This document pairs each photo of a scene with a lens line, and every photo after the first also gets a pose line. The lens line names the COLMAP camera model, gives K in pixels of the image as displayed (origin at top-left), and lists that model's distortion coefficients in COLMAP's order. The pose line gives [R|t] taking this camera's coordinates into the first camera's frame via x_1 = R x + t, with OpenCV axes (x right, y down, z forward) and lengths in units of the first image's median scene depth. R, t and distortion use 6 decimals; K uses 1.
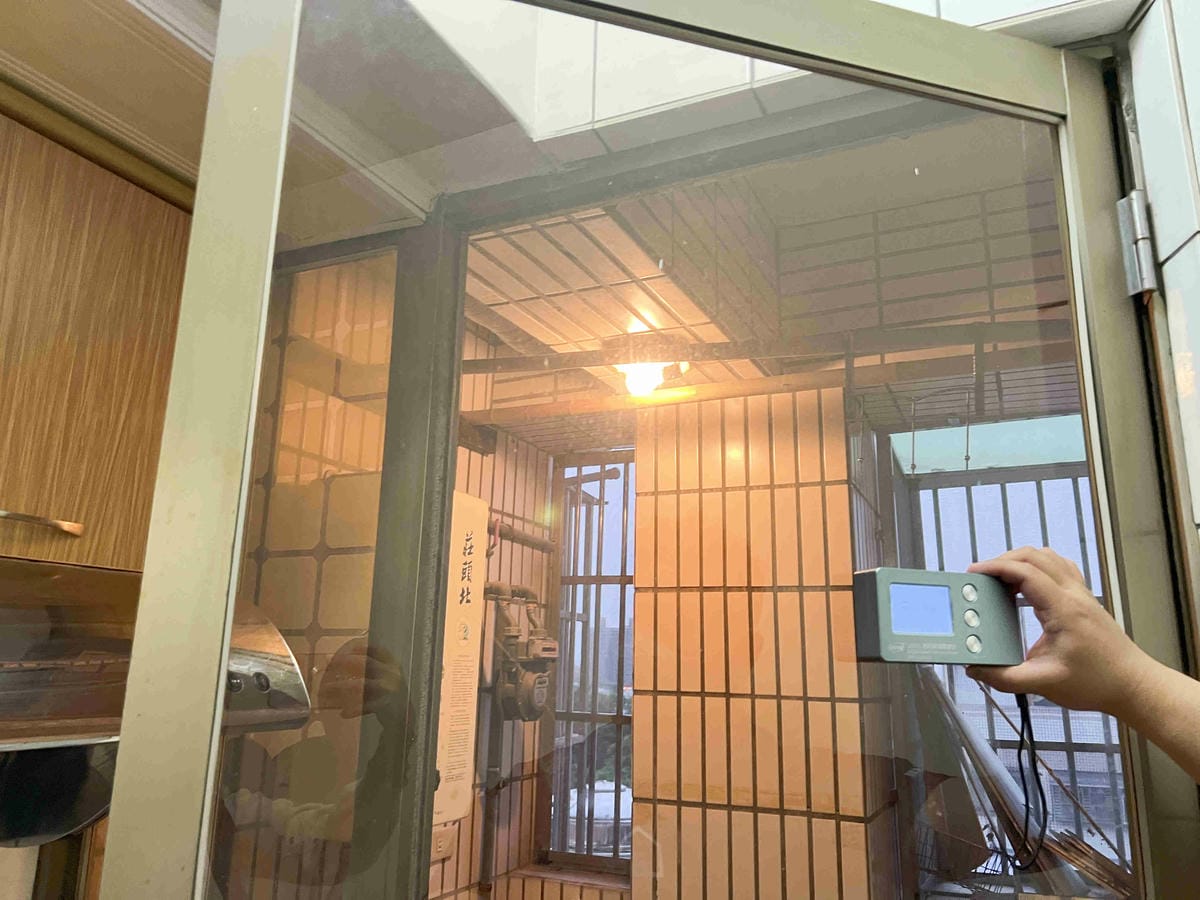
lens RADIAL K [[903.0, 0, 592.3], [0, 903.0, 446.1], [0, 0, 1]] dist [0.047919, -0.066289]
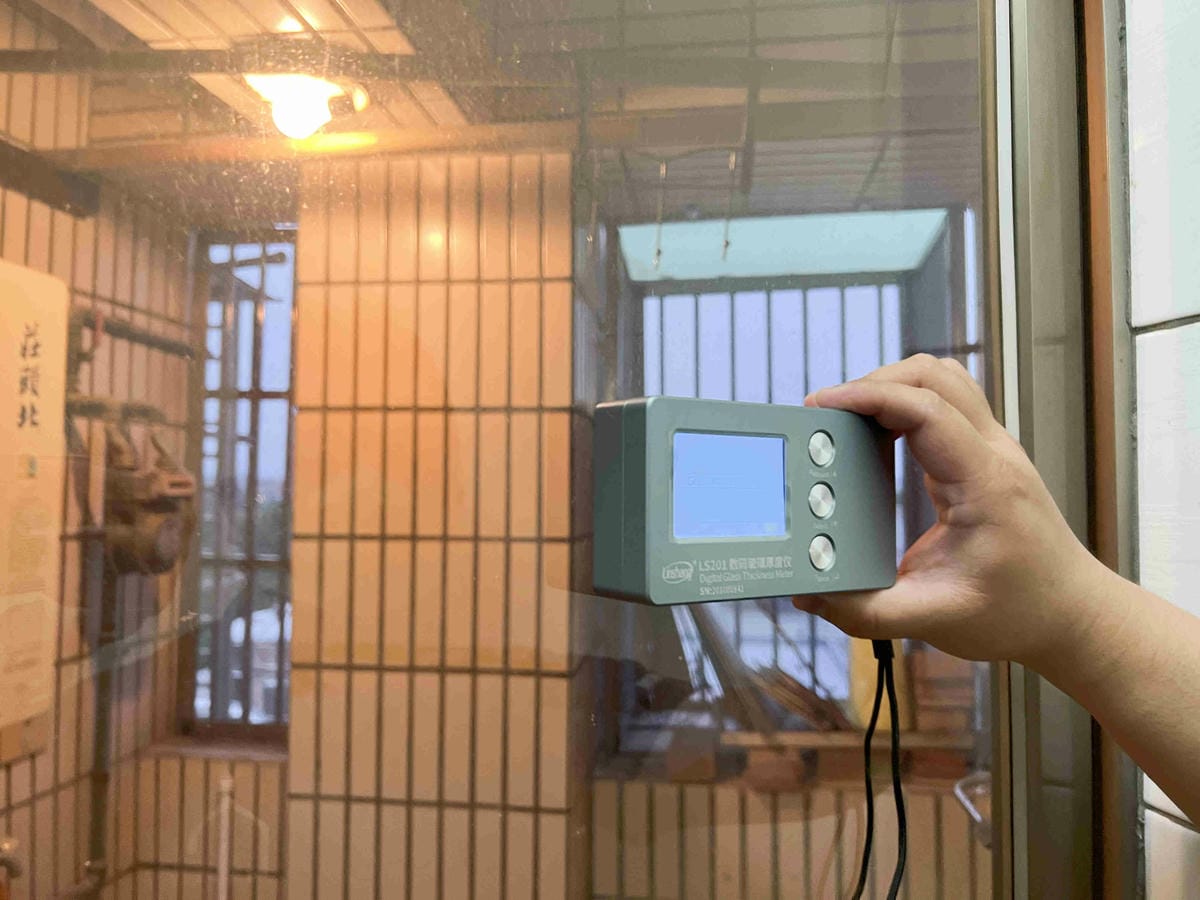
lens RADIAL K [[903.0, 0, 592.3], [0, 903.0, 446.1], [0, 0, 1]] dist [0.047919, -0.066289]
pose [[0.952990, -0.003496, 0.302983, 0.056135], [-0.058507, 0.978992, 0.195324, 0.026744], [-0.297300, -0.203868, 0.932765, 0.215682]]
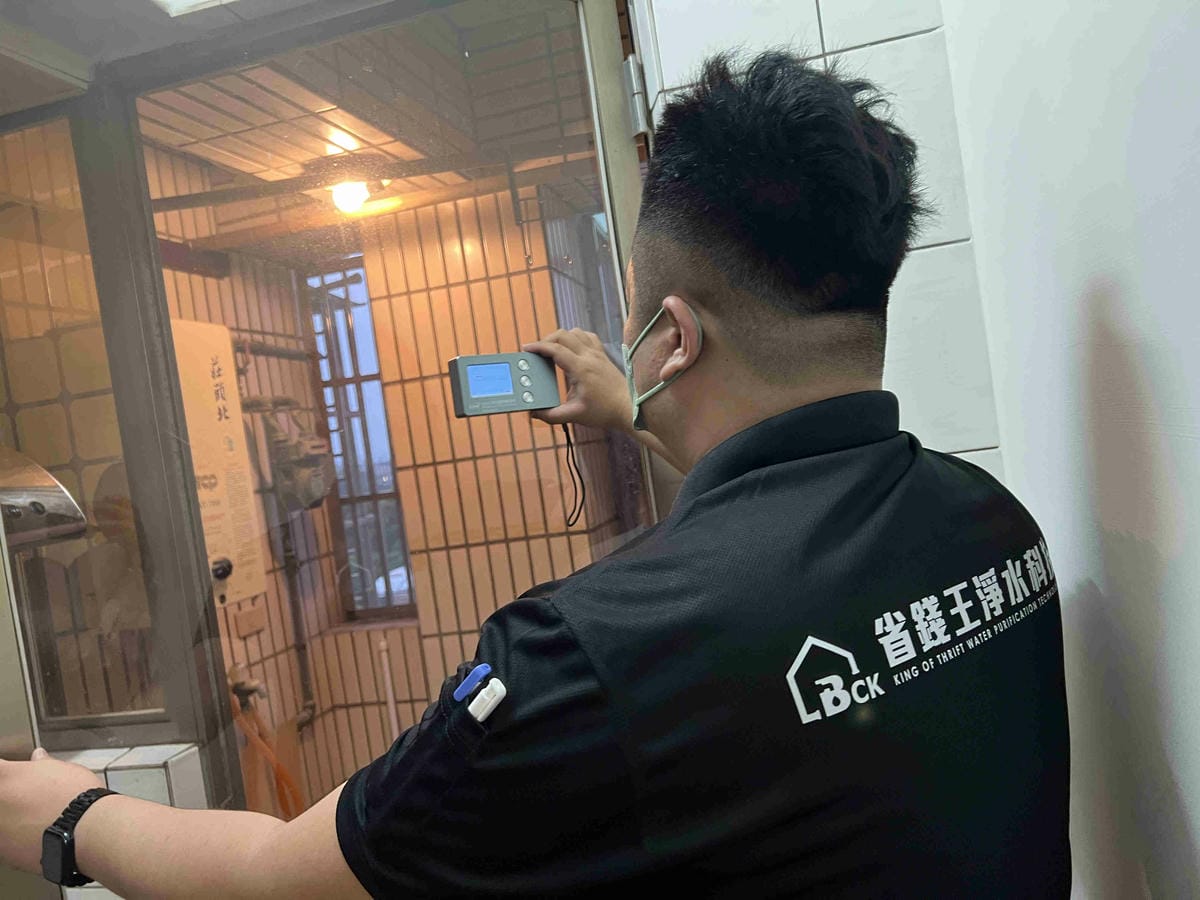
lens RADIAL K [[923.5, 0, 625.3], [0, 923.5, 452.4], [0, 0, 1]] dist [0.058166, -0.083536]
pose [[0.963204, -0.168000, 0.209797, 0.086498], [0.110420, 0.959004, 0.260994, -0.032796], [-0.245044, -0.228224, 0.942267, -0.212241]]
